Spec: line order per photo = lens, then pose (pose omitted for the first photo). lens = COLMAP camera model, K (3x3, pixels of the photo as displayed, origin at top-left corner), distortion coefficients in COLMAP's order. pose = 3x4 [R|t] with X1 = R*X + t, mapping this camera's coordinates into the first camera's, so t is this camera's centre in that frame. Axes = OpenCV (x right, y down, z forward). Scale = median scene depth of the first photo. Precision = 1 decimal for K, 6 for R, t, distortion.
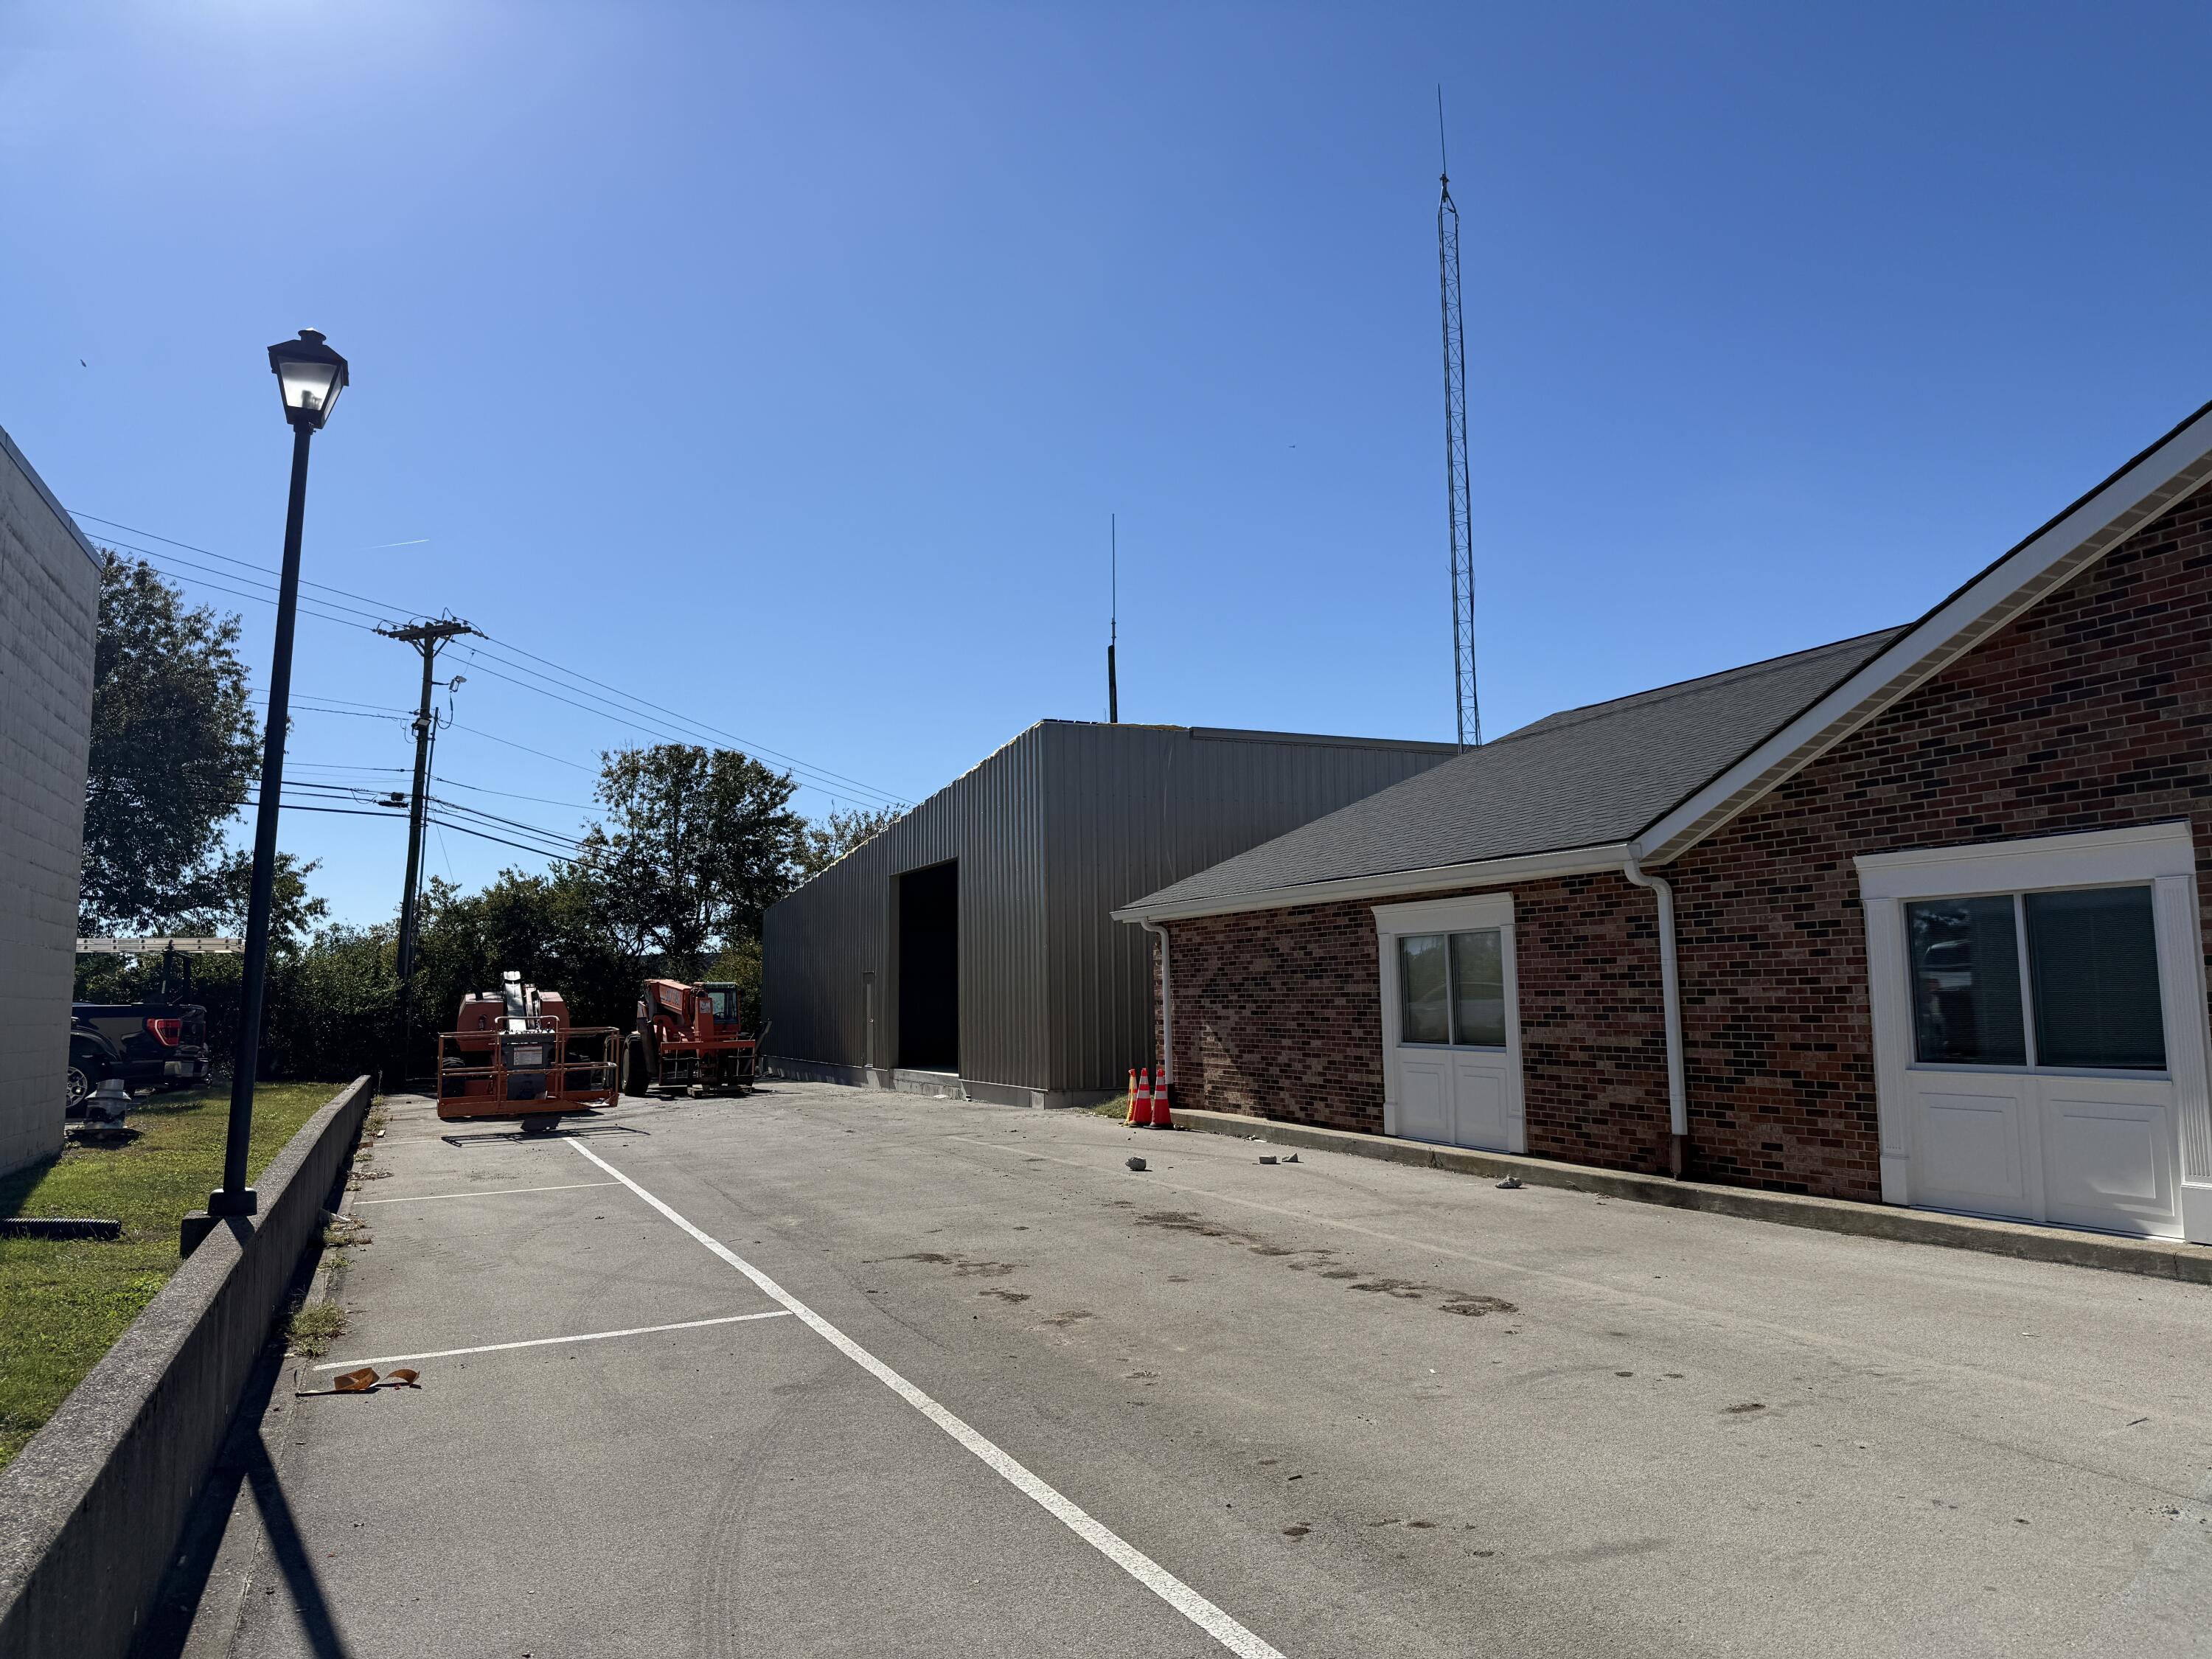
lens RADIAL K [[1549.3, 0, 1106.0], [0, 1549.3, 829.5], [0, 0, 1]] dist [0.043902, -0.052349]
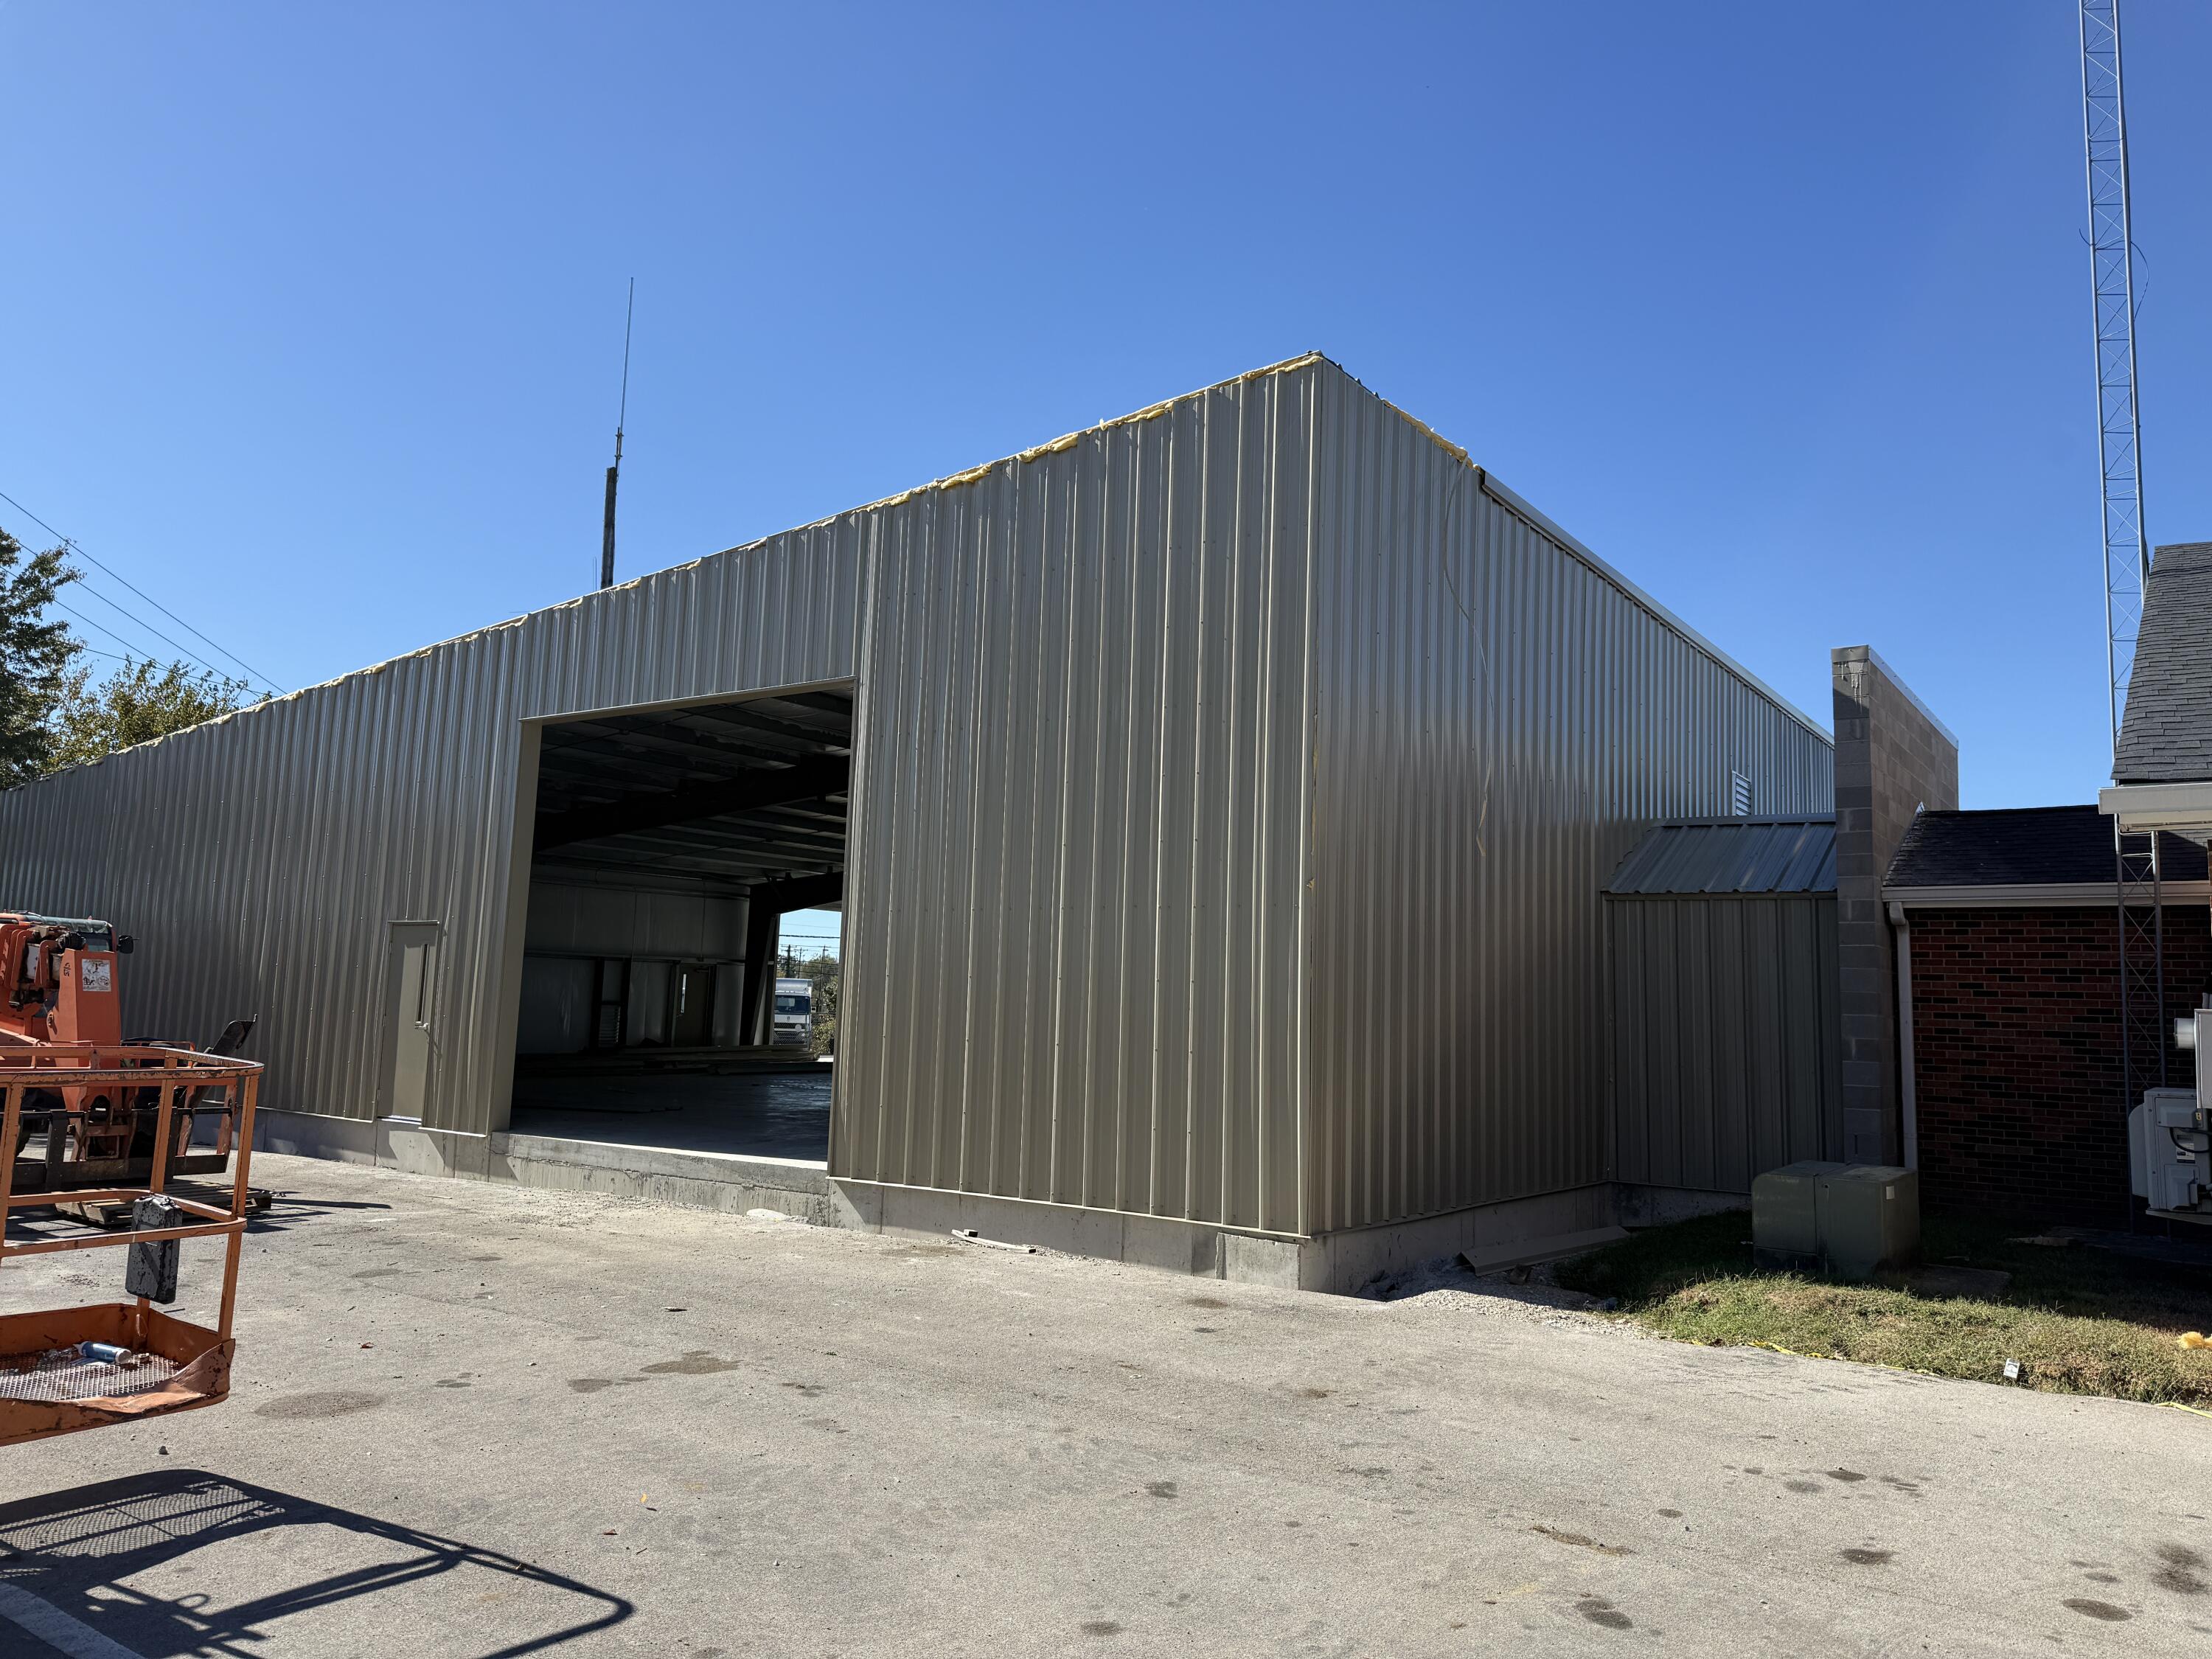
lens RADIAL K [[1549.3, 0, 1106.0], [0, 1549.3, 829.5], [0, 0, 1]] dist [0.043902, -0.052349]
pose [[0.859743, 0.097187, 0.501394, -0.215370], [-0.096560, 0.994953, -0.027284, 0.055781], [-0.501515, -0.024957, 0.864789, 0.482138]]
